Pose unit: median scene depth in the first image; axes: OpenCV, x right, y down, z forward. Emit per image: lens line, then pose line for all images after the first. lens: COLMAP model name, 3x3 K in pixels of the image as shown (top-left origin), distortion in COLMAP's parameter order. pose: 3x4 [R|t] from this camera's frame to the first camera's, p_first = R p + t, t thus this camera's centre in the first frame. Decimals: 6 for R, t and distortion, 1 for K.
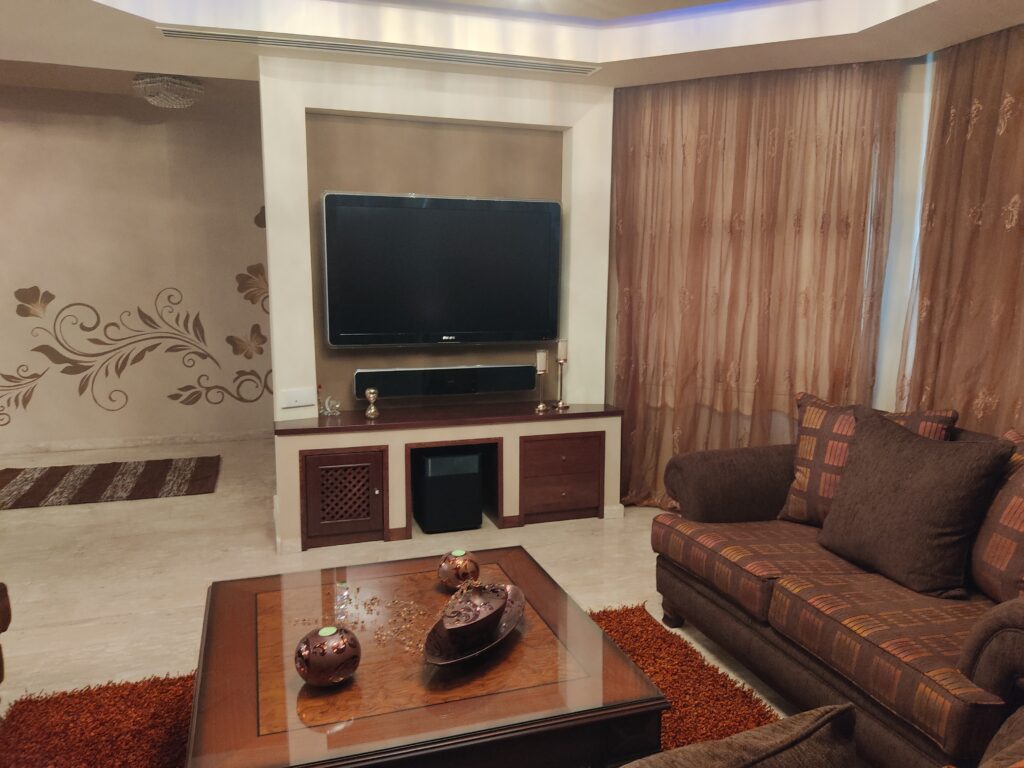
lens RADIAL K [[770.1, 0, 520.0], [0, 770.1, 382.4], [0, 0, 1]] dist [0.065465, -0.090035]
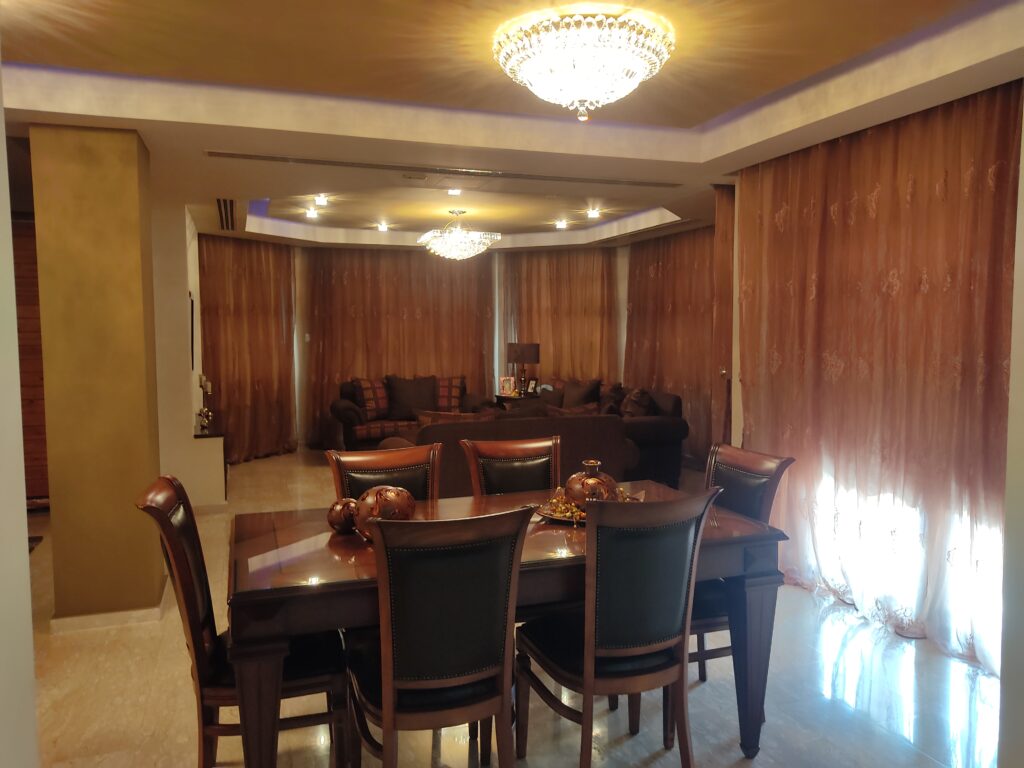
lens RADIAL K [[764.6, 0, 513.6], [0, 764.6, 380.8], [0, 0, 1]] dist [0.090217, -0.166466]
pose [[-0.020578, -0.075323, 0.996947, -1.279836], [0.151787, 0.985364, 0.077581, -0.053206], [-0.988199, 0.152920, -0.008843, 0.263619]]
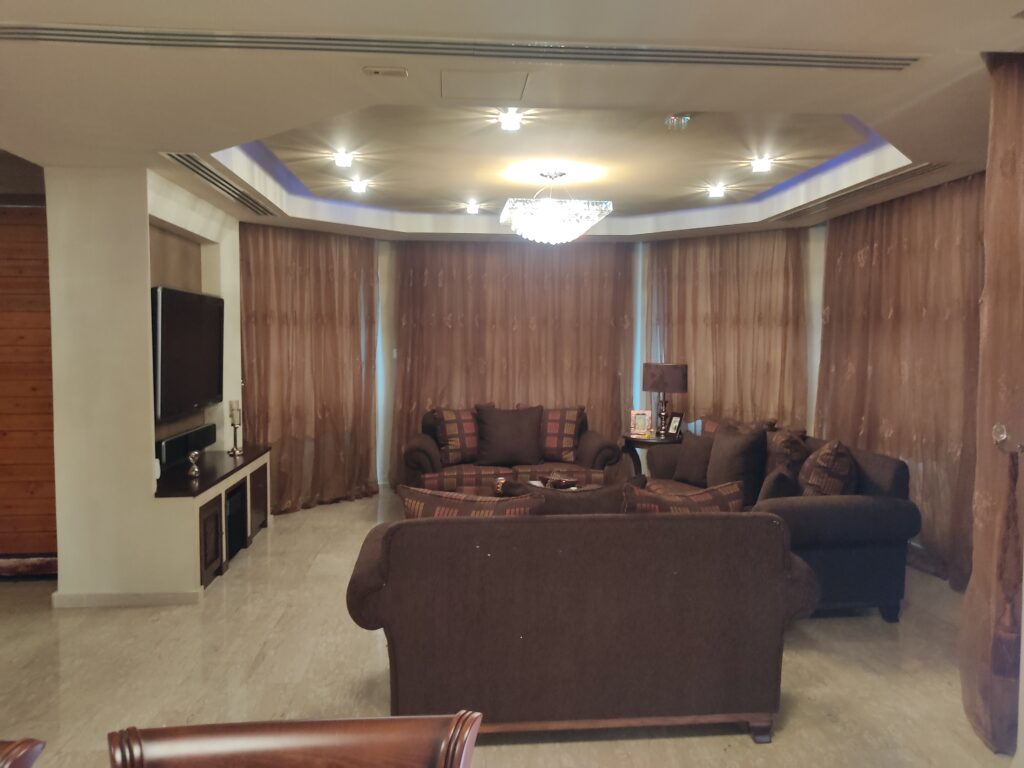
lens RADIAL K [[764.6, 0, 513.6], [0, 764.6, 380.8], [0, 0, 1]] dist [0.090217, -0.166466]
pose [[0.231463, -0.058810, 0.971065, -0.865078], [0.144565, 0.989168, 0.025448, -0.040865], [-0.962043, 0.134492, 0.237458, 0.169075]]
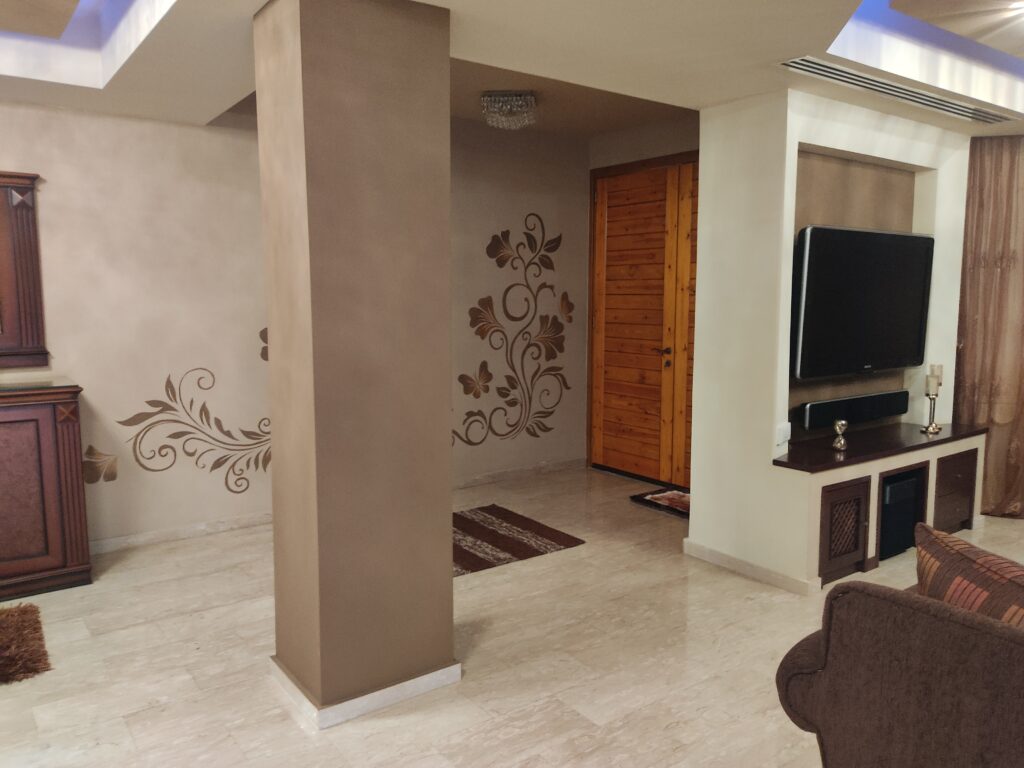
lens RADIAL K [[770.1, 0, 520.0], [0, 770.1, 382.4], [0, 0, 1]] dist [0.065465, -0.090035]
pose [[0.950105, -0.041812, 0.309117, -0.638323], [0.051335, 0.998423, -0.022734, -0.028061], [-0.307679, 0.037468, 0.950752, 0.118928]]
